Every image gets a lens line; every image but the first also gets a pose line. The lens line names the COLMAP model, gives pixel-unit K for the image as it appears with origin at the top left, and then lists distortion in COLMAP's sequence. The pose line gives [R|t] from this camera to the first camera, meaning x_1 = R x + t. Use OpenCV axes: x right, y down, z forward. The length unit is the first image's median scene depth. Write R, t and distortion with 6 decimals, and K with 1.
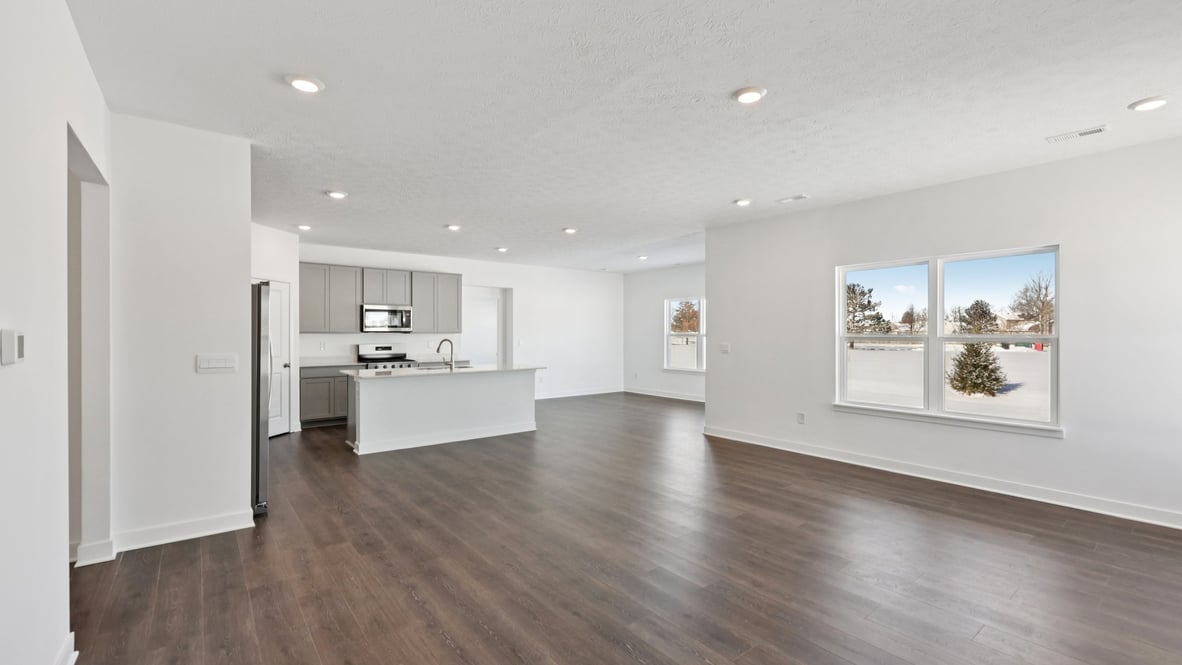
lens RADIAL K [[504.6, 0, 594.7], [0, 504.6, 332.8], [0, 0, 1]] dist [-0.001044, -0.000469]
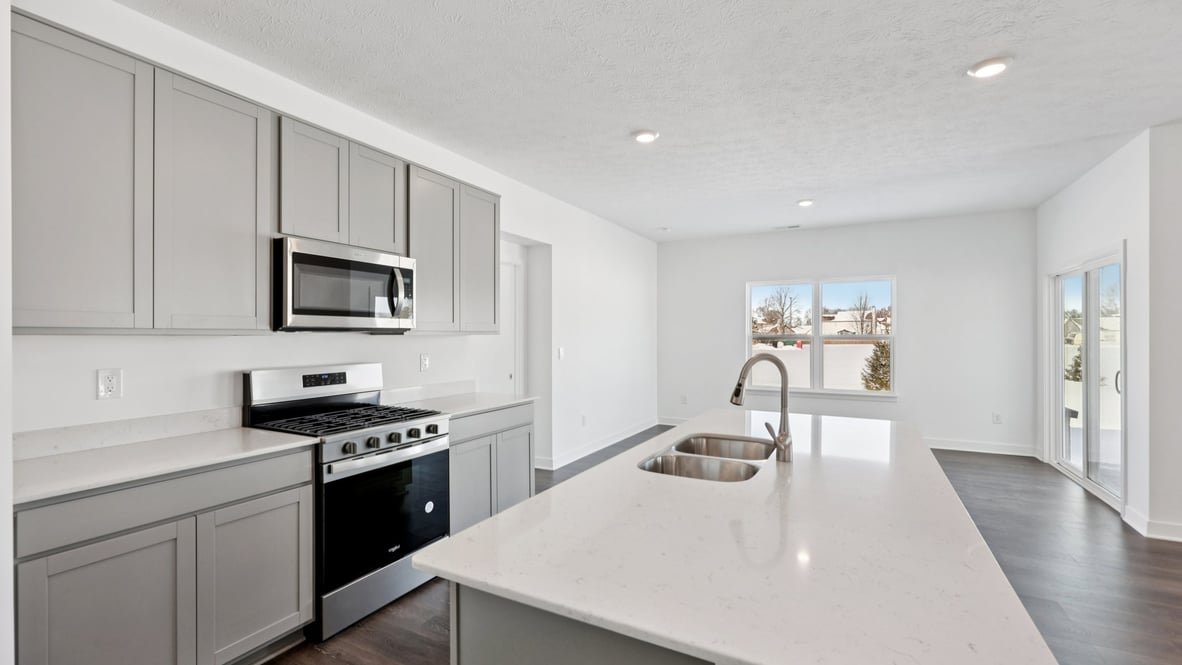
lens RADIAL K [[504.6, 0, 594.7], [0, 504.6, 332.8], [0, 0, 1]] dist [-0.001044, -0.000469]
pose [[0.914600, 0.000643, 0.404360, -0.387488], [0.000207, 0.999998, -0.002058, 0.000762], [-0.404360, 0.001966, 0.914598, 0.617149]]
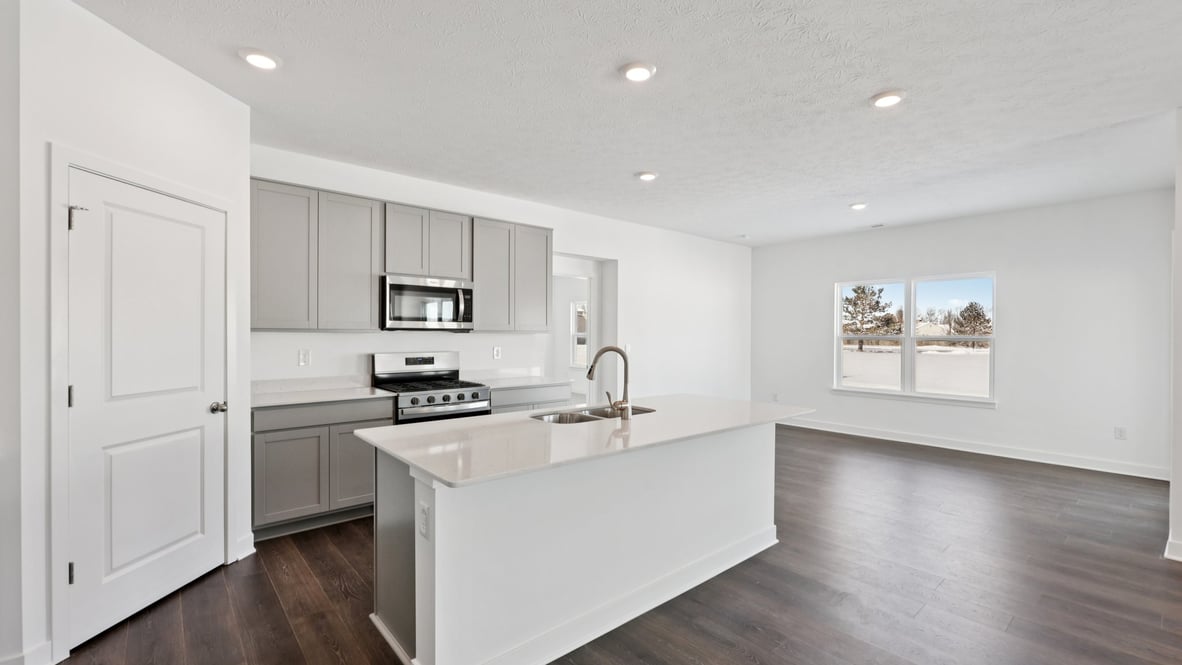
lens RADIAL K [[502.7, 0, 595.1], [0, 502.7, 335.9], [0, 0, 1]] dist [-0.001560, -0.000297]
pose [[0.998960, 0.004592, 0.045356, -0.257109], [-0.004825, 0.999976, 0.005033, 0.001119], [-0.045332, -0.005246, 0.998958, 0.462081]]
